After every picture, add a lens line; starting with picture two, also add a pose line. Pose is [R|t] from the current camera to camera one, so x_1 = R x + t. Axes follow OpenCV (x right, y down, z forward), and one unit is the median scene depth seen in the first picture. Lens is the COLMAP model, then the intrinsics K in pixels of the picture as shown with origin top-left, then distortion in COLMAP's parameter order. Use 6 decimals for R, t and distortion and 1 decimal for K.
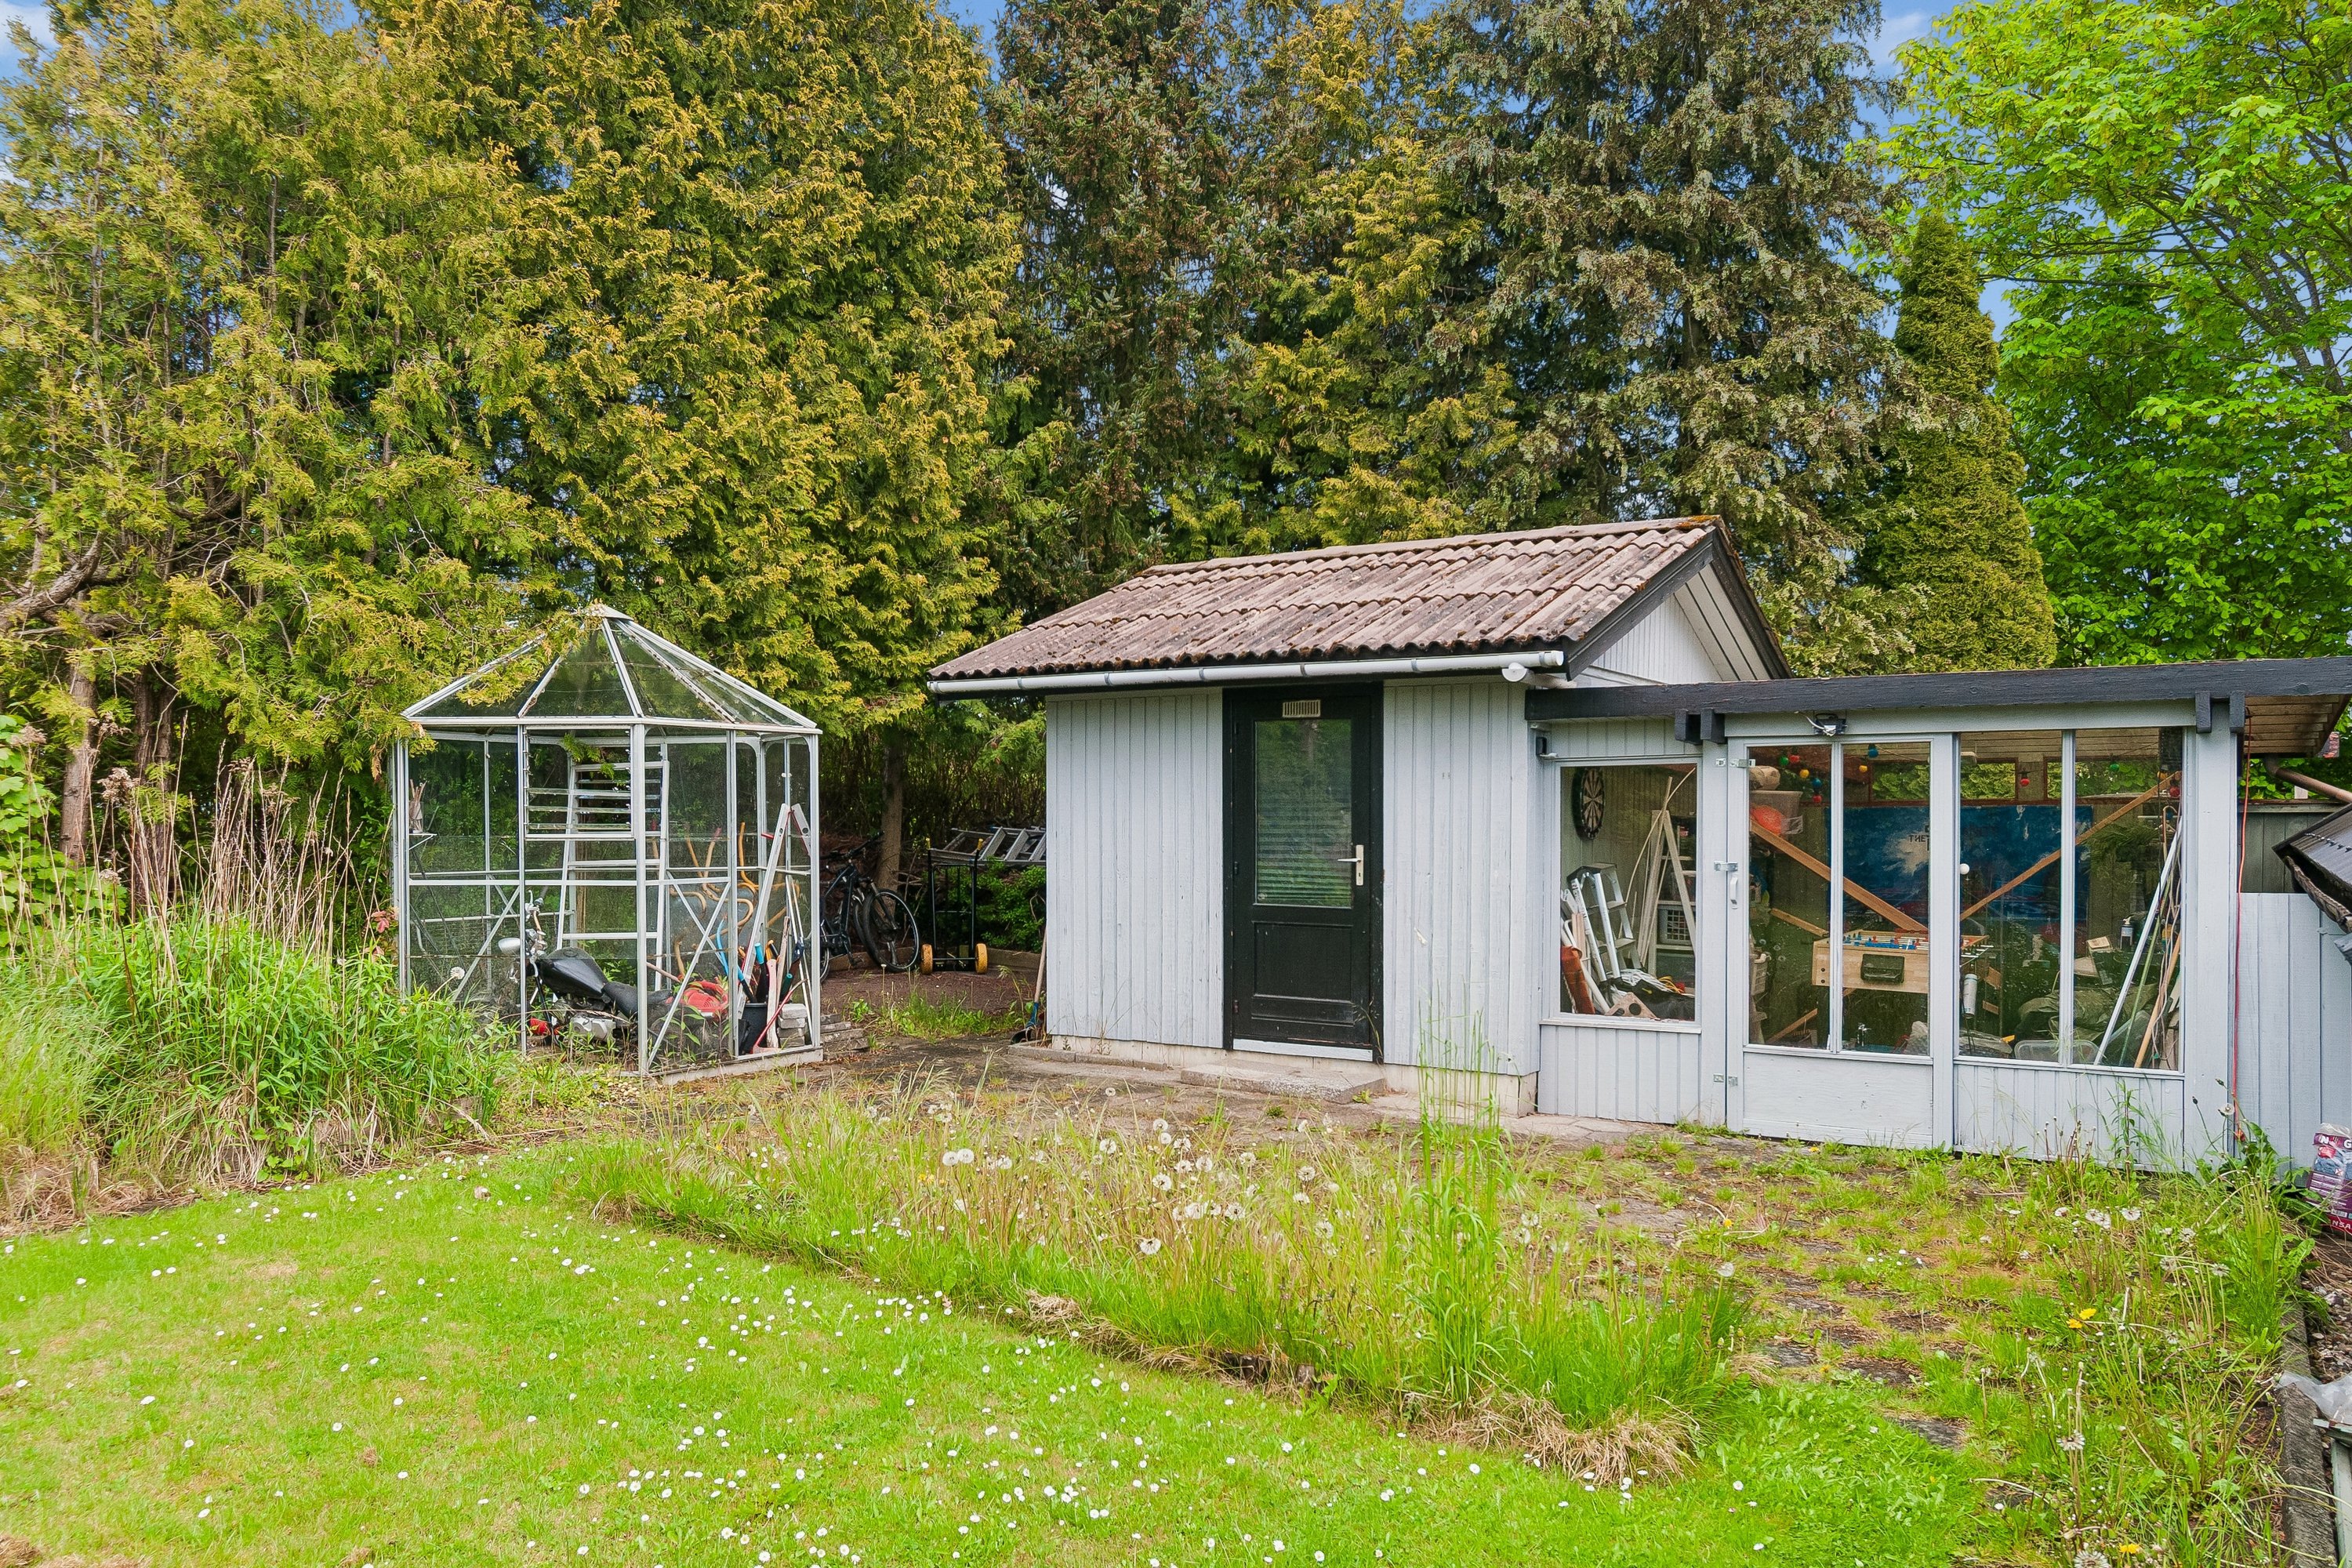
lens RADIAL K [[1686.3, 0, 1146.2], [0, 1686.3, 828.1], [0, 0, 1]] dist [0.002358, -0.000030]
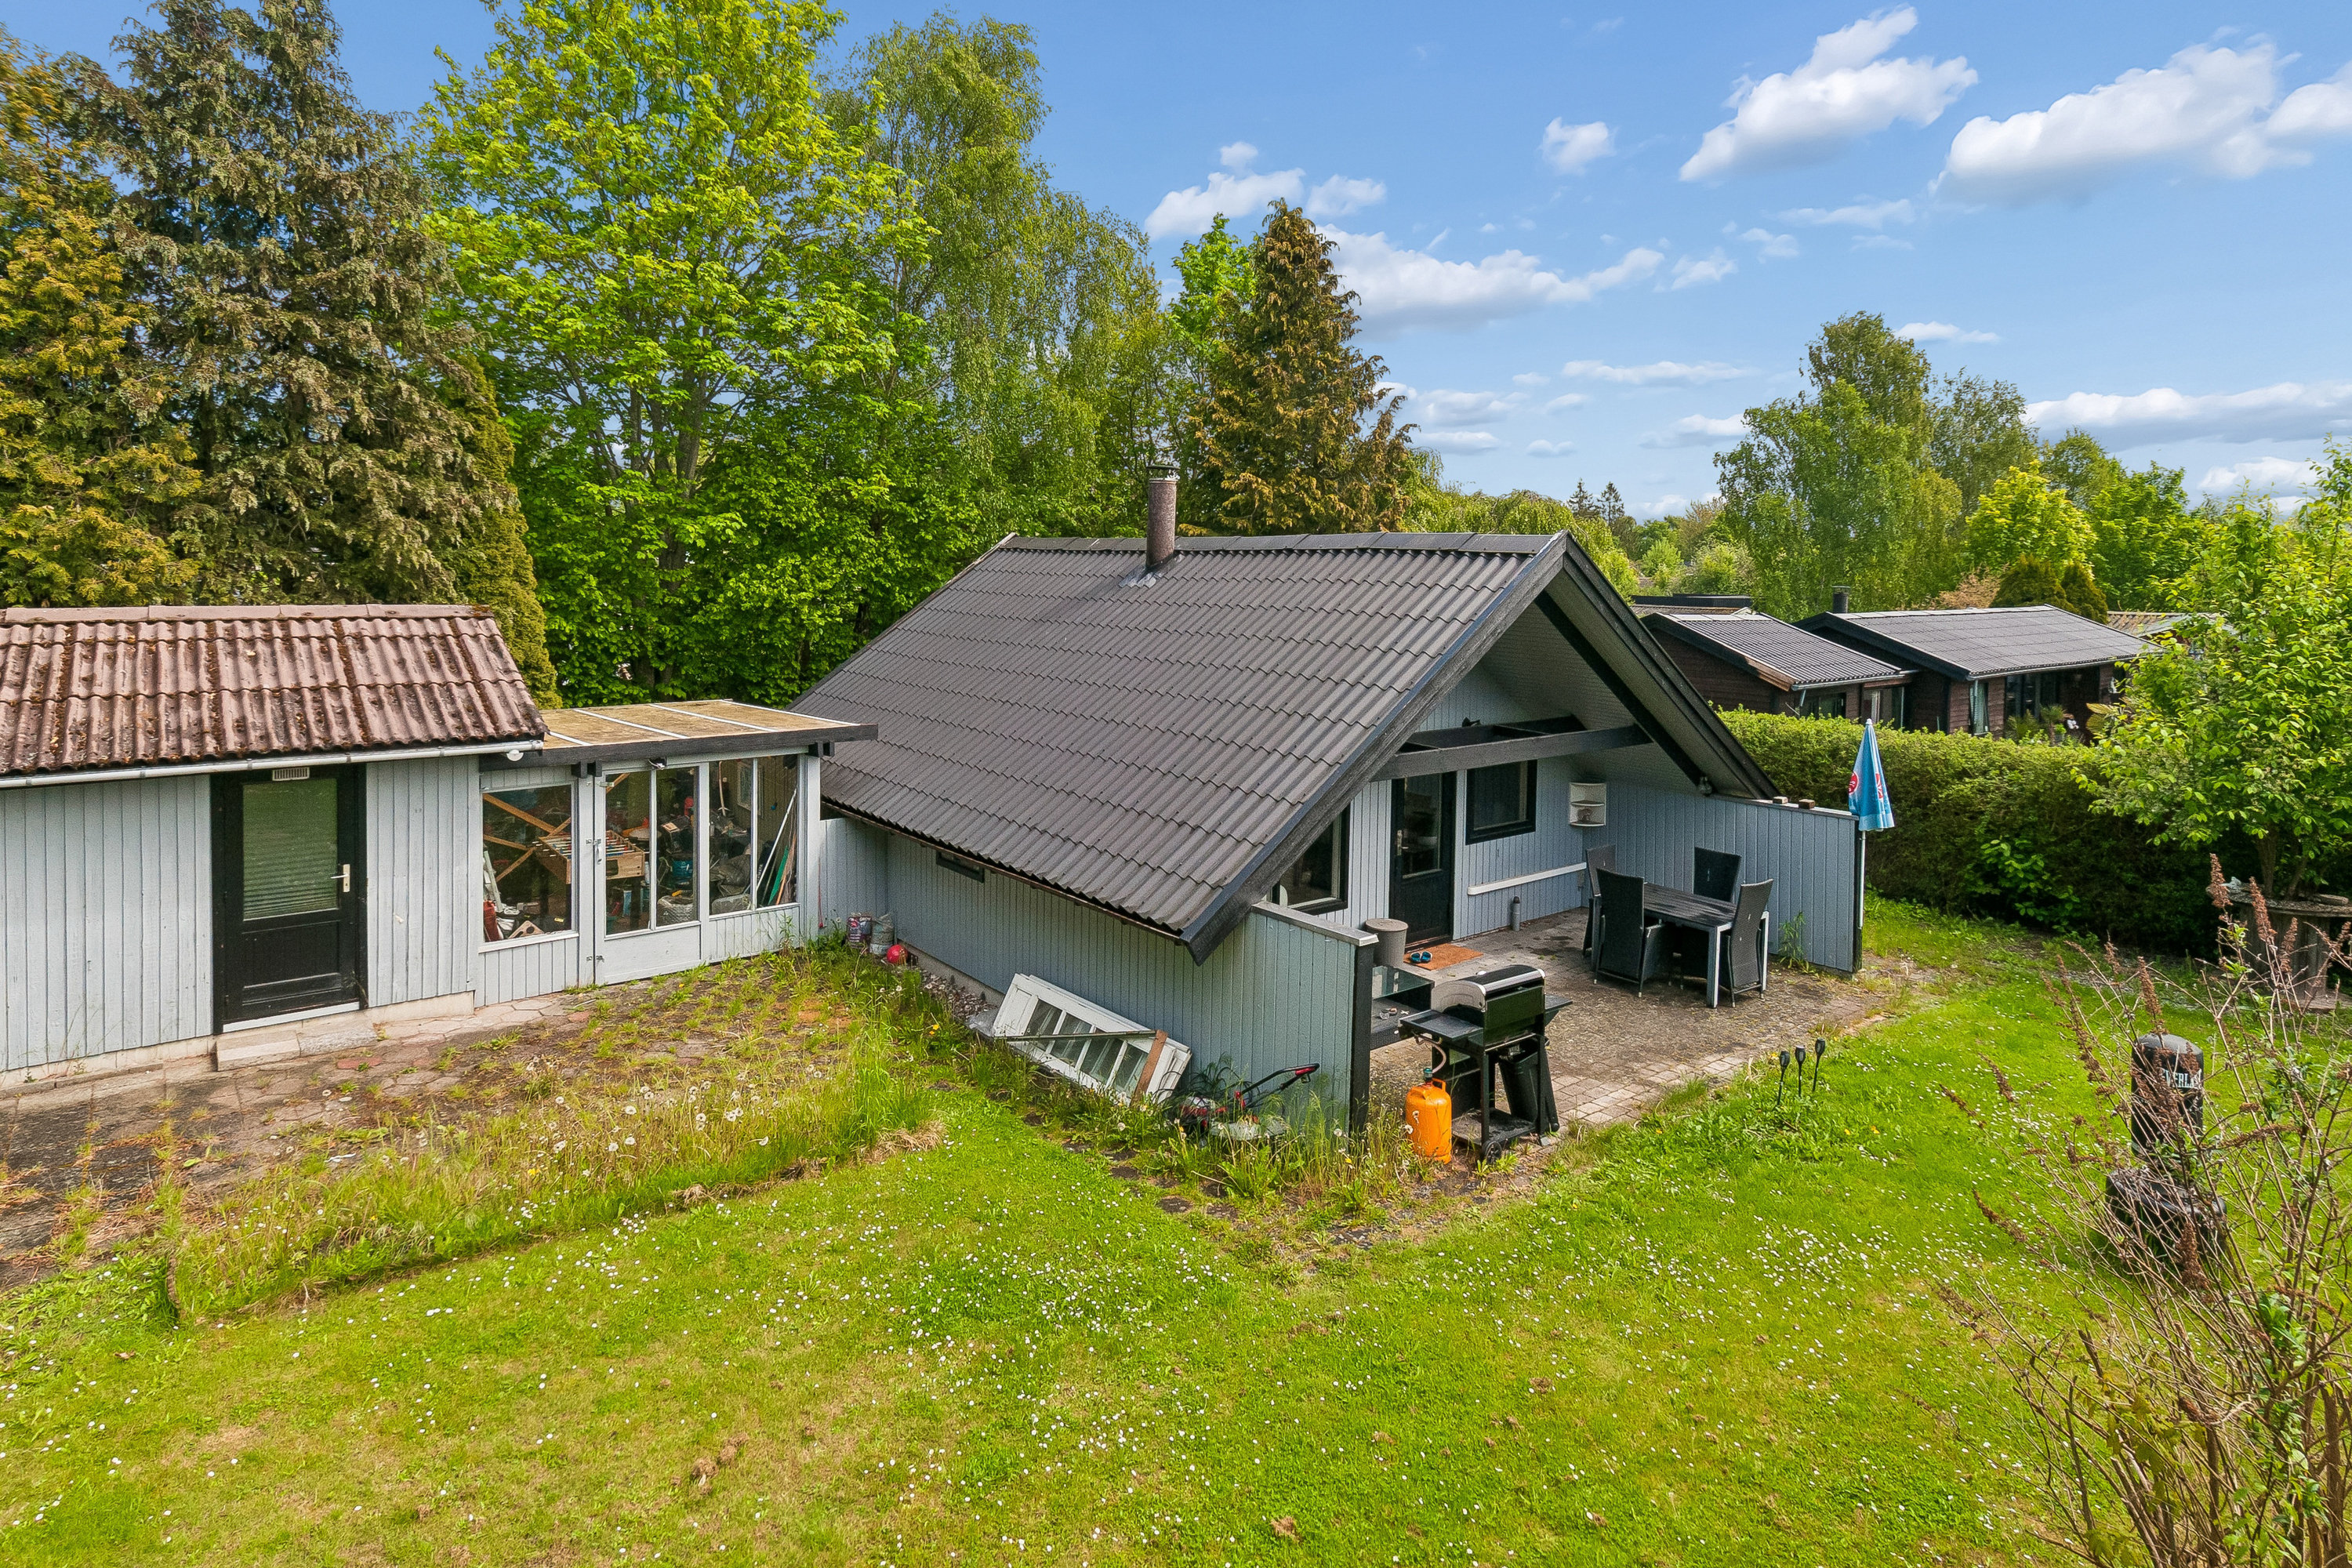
lens RADIAL K [[1310.5, 0, 1183.2], [0, 1310.5, 599.2], [0, 0, 1]] dist [0.006869, -0.013924]
pose [[0.315322, -0.028732, 0.948550, -0.631017], [-0.005676, 0.999467, 0.032162, -0.230010], [-0.948968, -0.015526, 0.314990, -0.032274]]
